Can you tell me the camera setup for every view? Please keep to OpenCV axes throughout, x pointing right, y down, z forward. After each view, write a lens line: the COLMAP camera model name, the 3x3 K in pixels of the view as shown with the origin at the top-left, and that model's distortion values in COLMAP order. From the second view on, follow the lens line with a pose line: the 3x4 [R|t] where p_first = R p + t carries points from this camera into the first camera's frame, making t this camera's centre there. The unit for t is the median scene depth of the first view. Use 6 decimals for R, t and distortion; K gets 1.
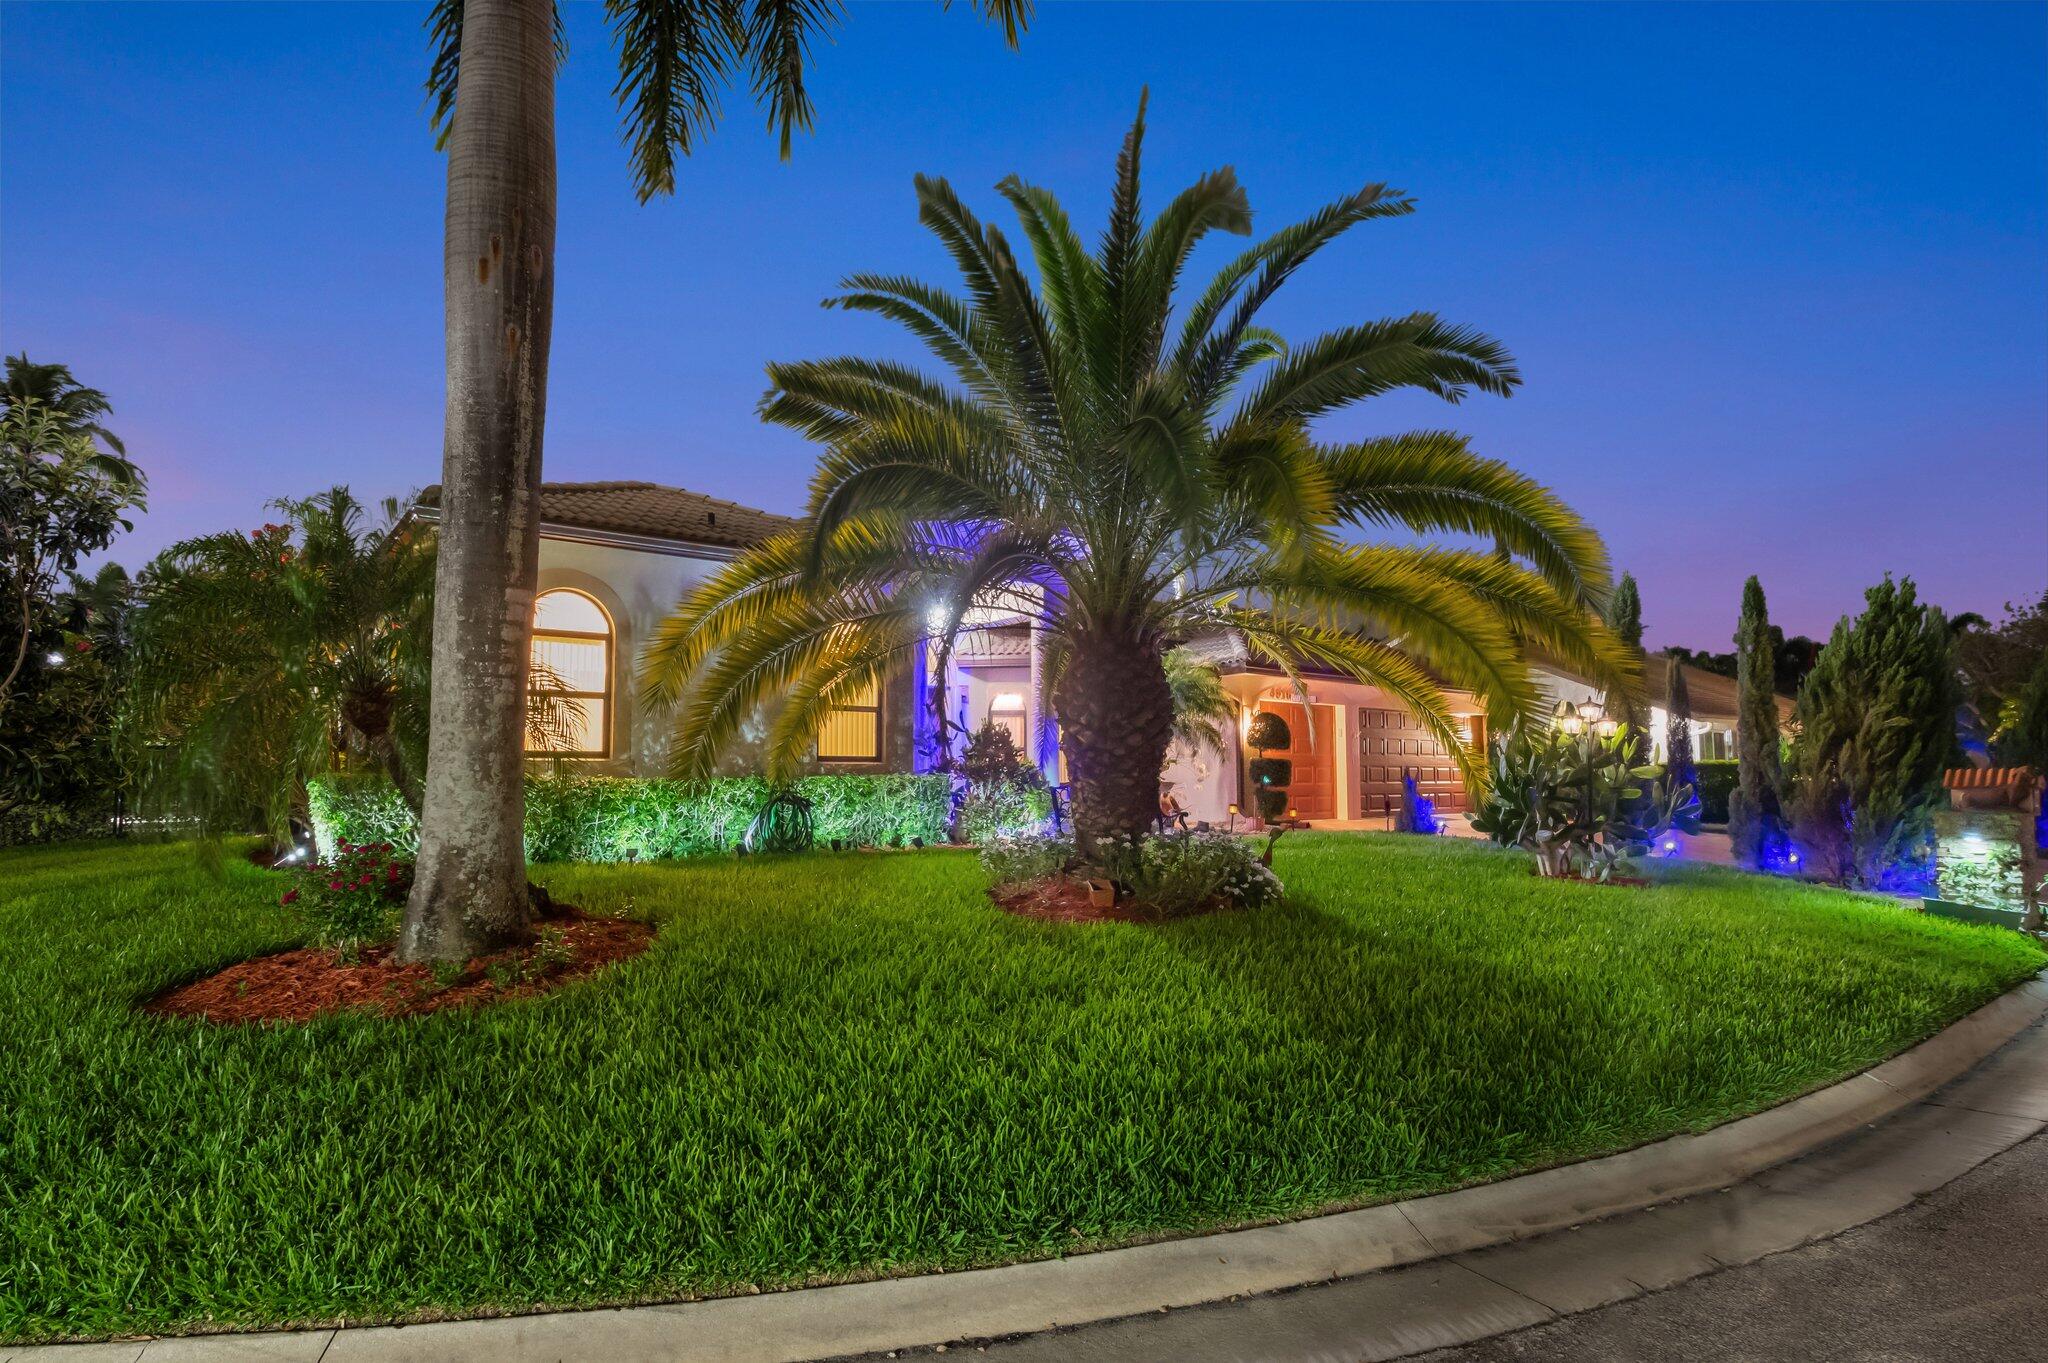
lens RADIAL K [[1020.9, 0, 1017.9], [0, 1020.9, 731.7], [0, 0, 1]] dist [0.002825, 0.000127]
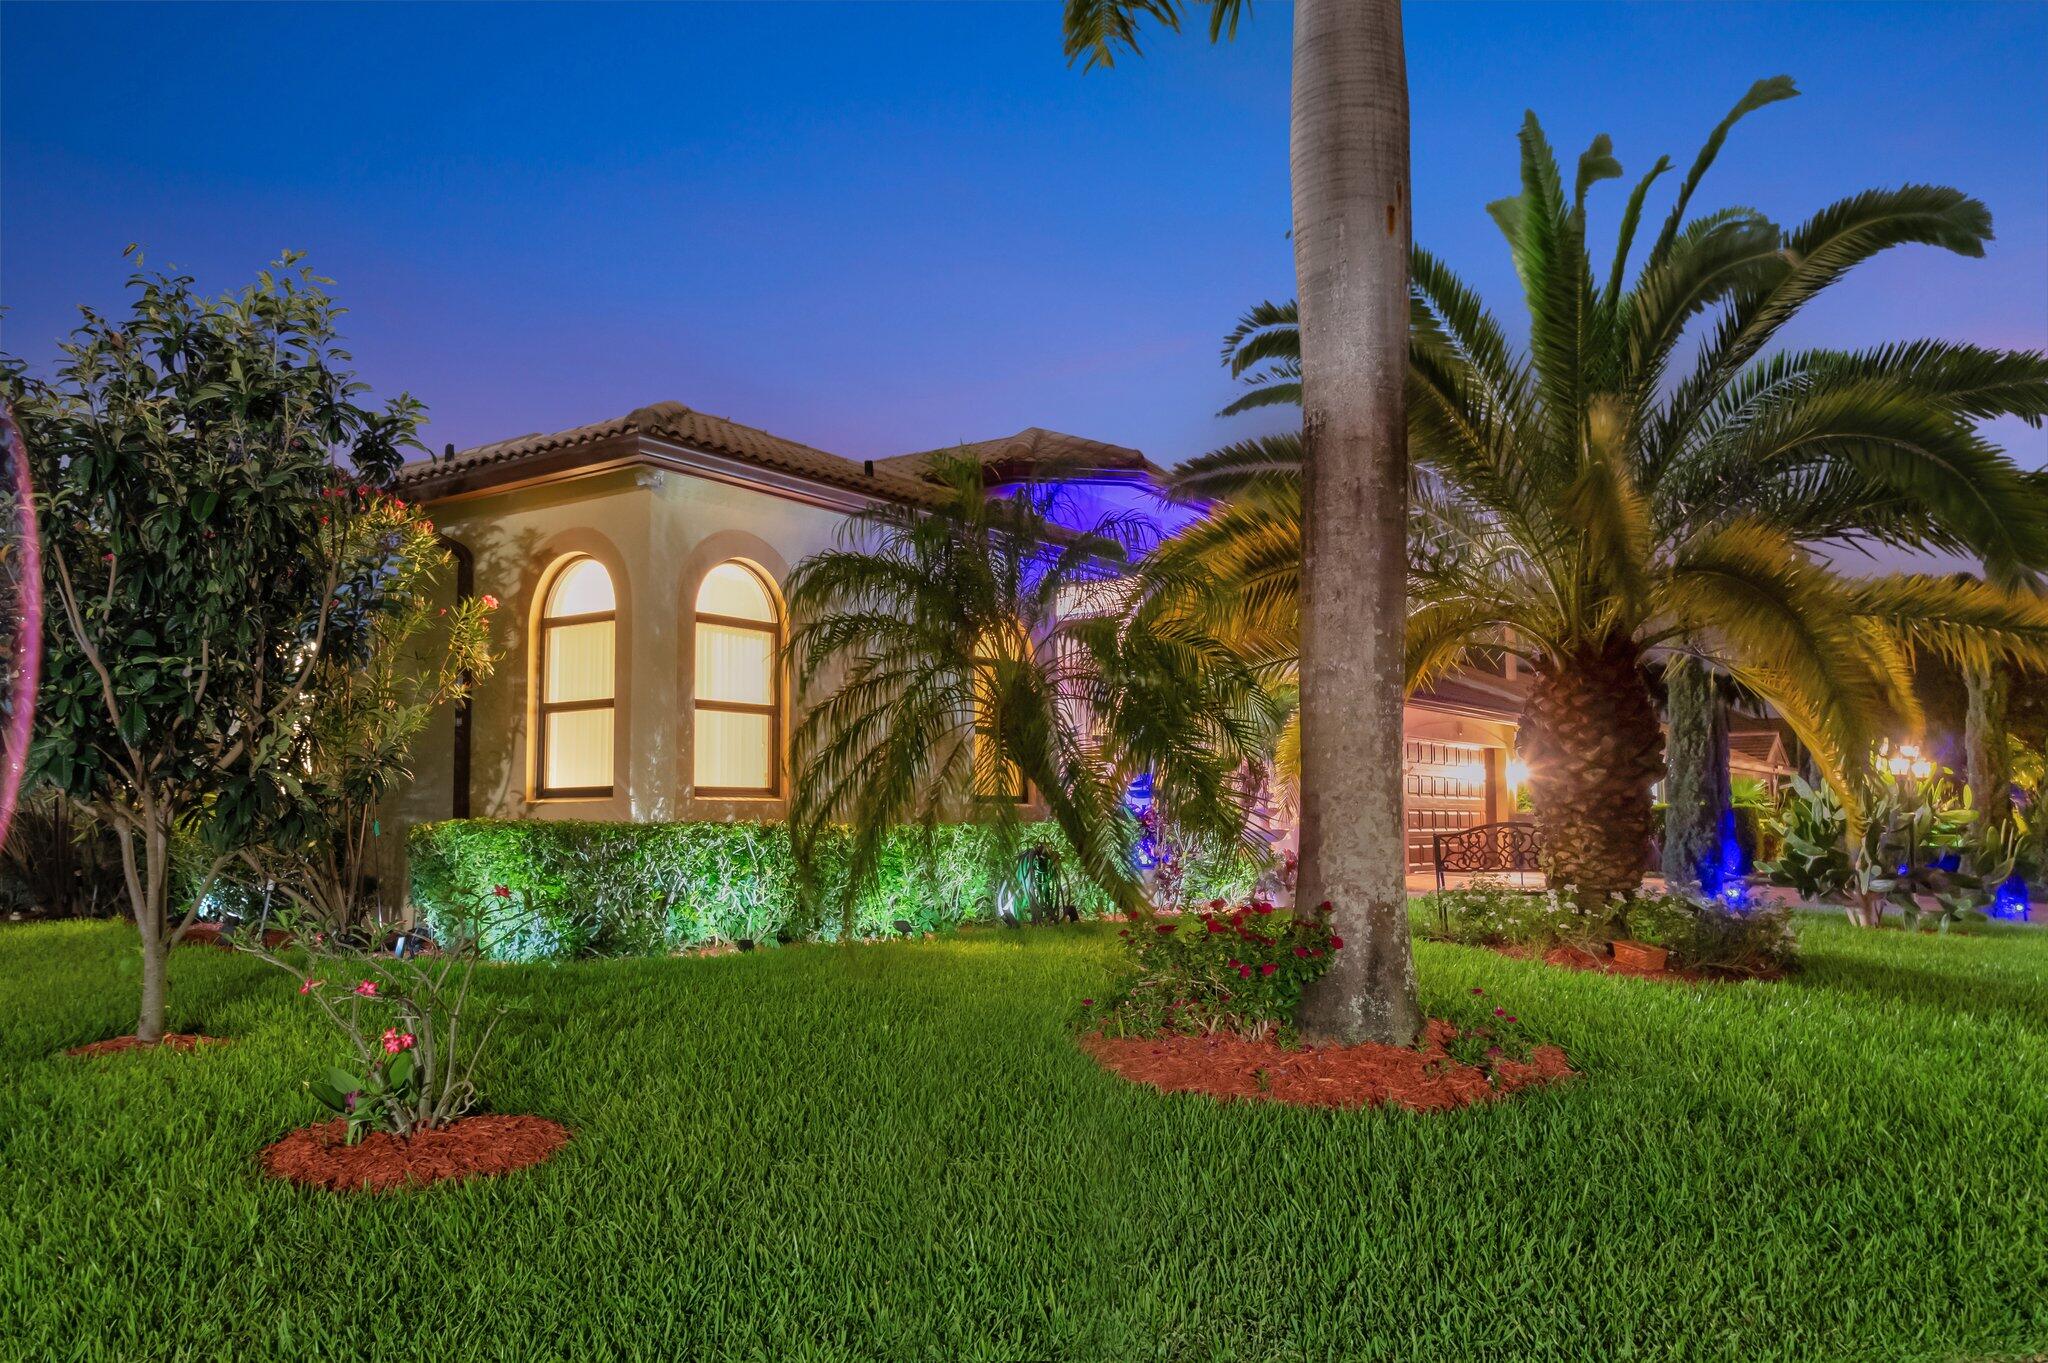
lens RADIAL K [[1476.9, 0, 1024.2], [0, 1476.9, 744.6], [0, 0, 1]] dist [-0.004299, -0.001667]
pose [[0.950200, 0.019834, 0.311009, -1.175568], [-0.018193, 0.999801, -0.008176, -0.003336], [-0.311109, 0.002110, 0.950372, -0.061631]]
